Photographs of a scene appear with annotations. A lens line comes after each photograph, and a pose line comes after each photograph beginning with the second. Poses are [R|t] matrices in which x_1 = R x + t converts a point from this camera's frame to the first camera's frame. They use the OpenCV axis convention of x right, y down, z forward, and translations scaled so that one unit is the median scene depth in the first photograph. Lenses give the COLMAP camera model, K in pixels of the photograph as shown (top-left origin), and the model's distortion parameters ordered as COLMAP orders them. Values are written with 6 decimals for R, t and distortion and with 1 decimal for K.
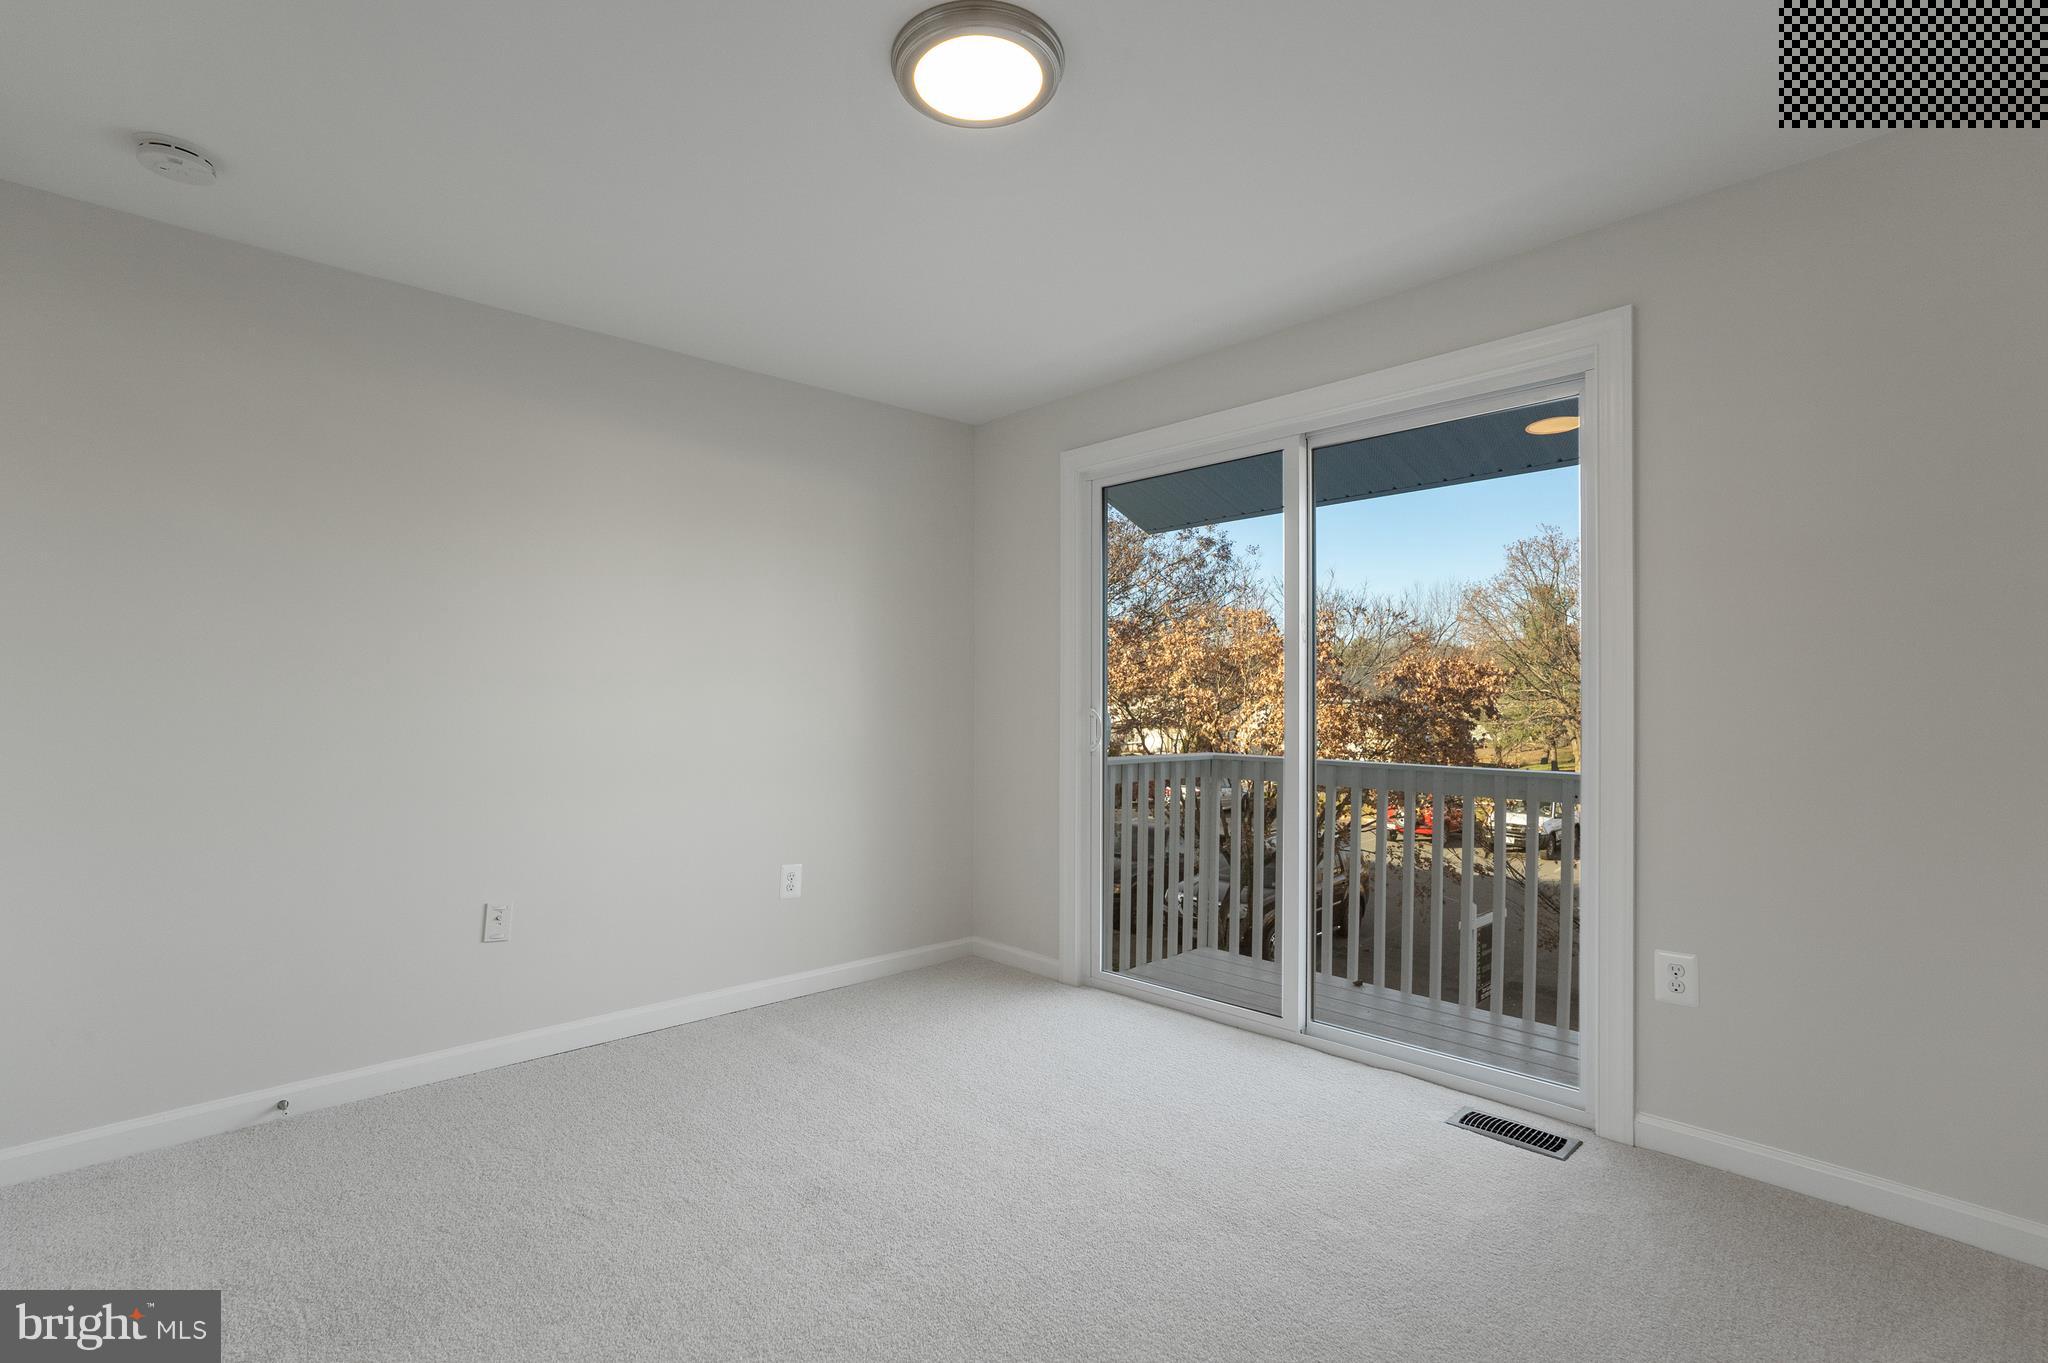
lens RADIAL K [[961.7, 0, 1013.6], [0, 961.7, 682.2], [0, 0, 1]] dist [-0.050340, 0.026878]
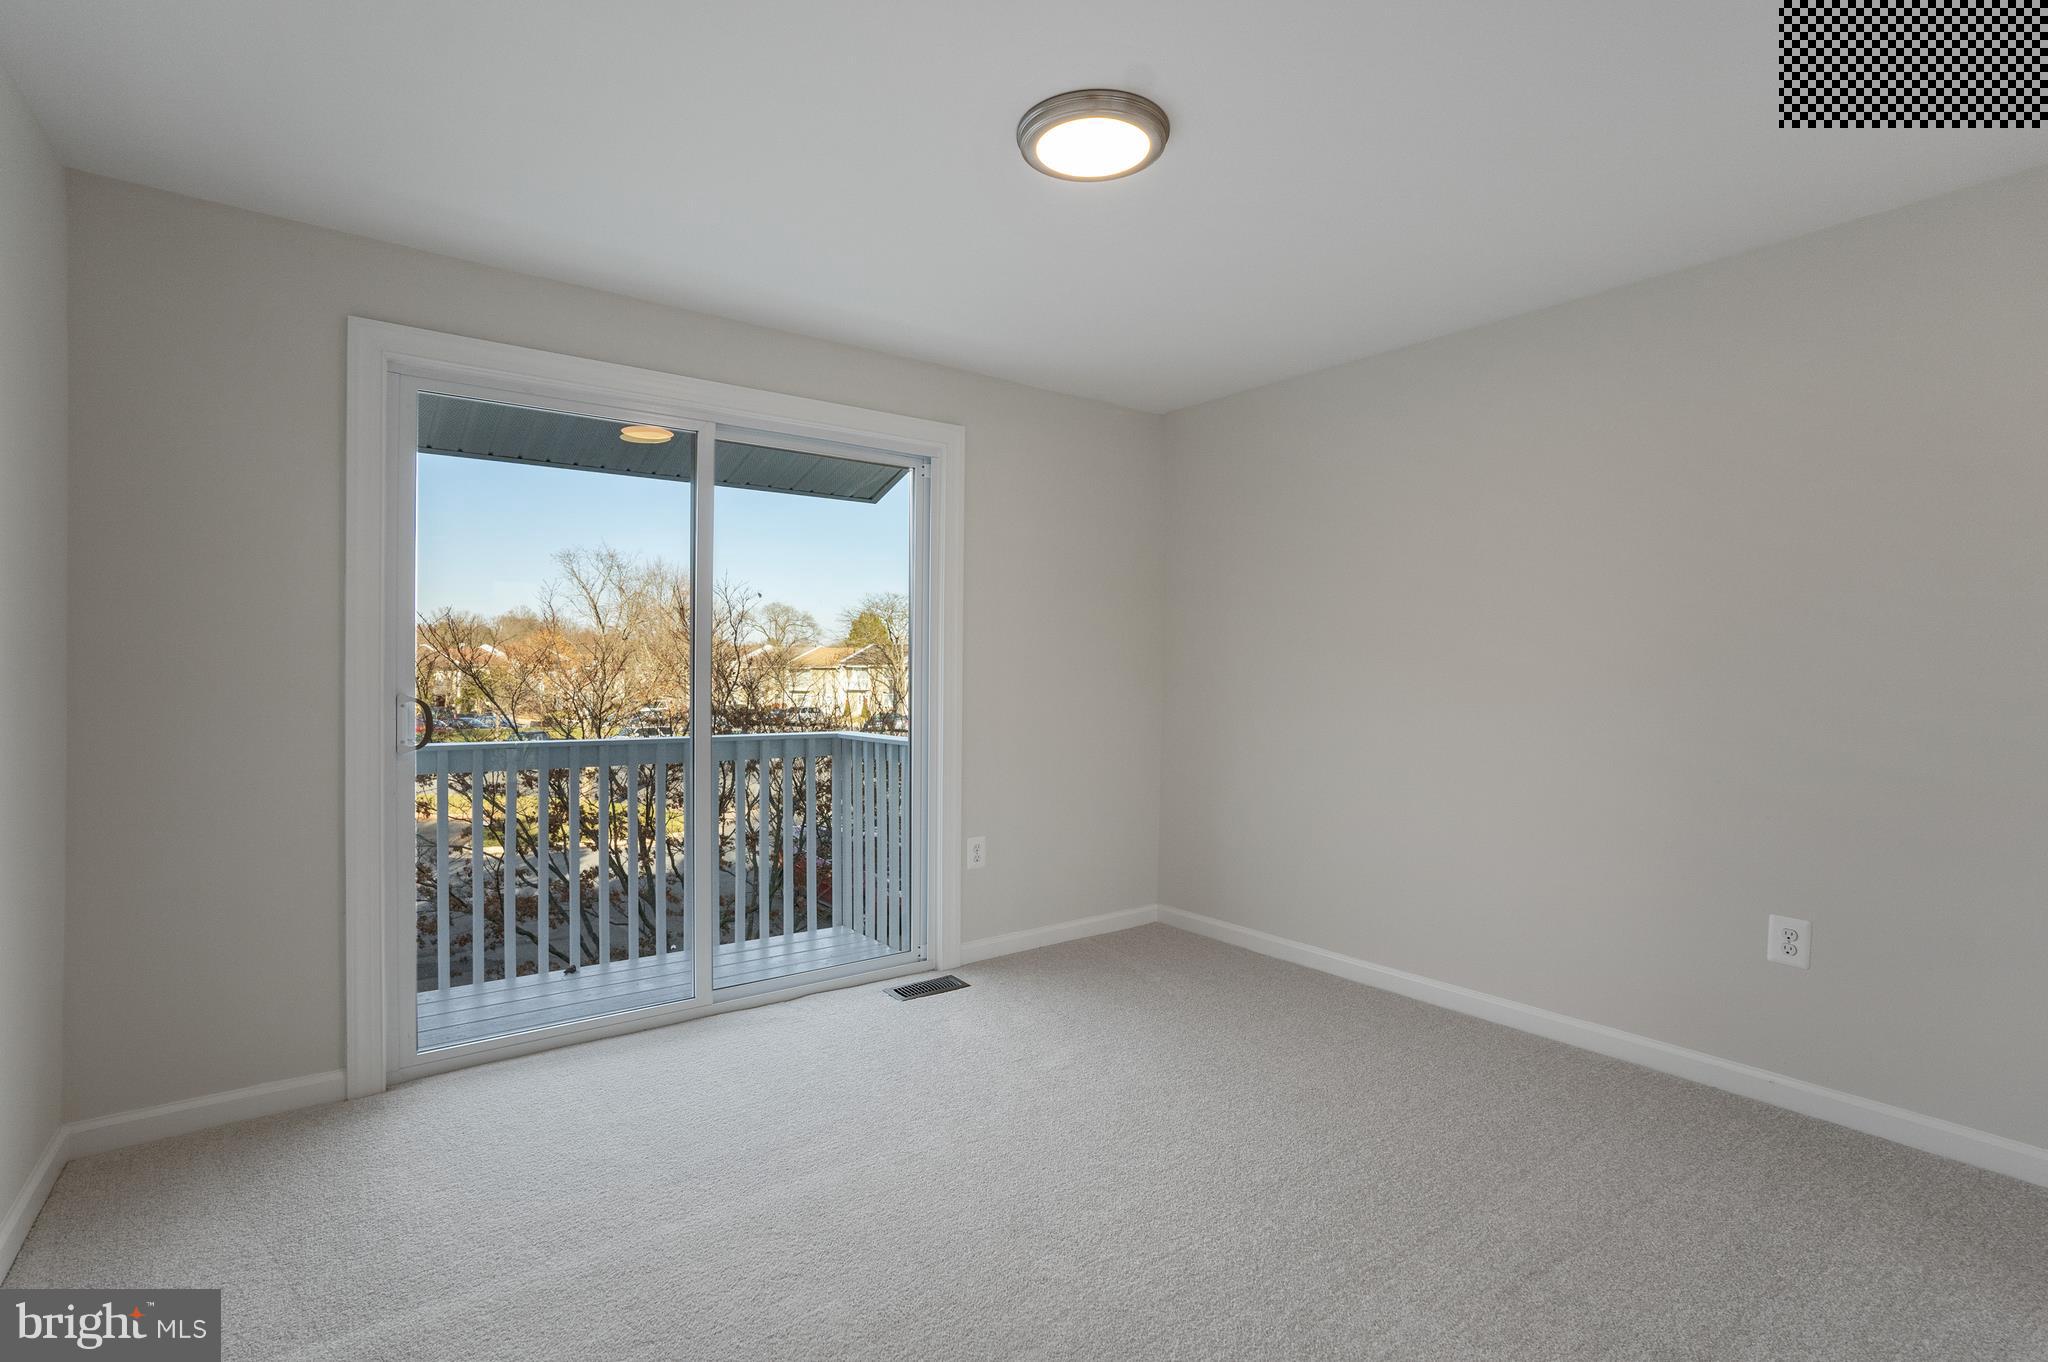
lens RADIAL K [[961.7, 0, 1013.6], [0, 961.7, 681.7], [0, 0, 1]] dist [-0.050340, 0.026878]
pose [[0.105321, -0.012691, 0.994357, -0.697712], [-0.024028, 0.999594, 0.015303, -0.007045], [-0.994148, -0.025504, 0.104973, 0.577879]]
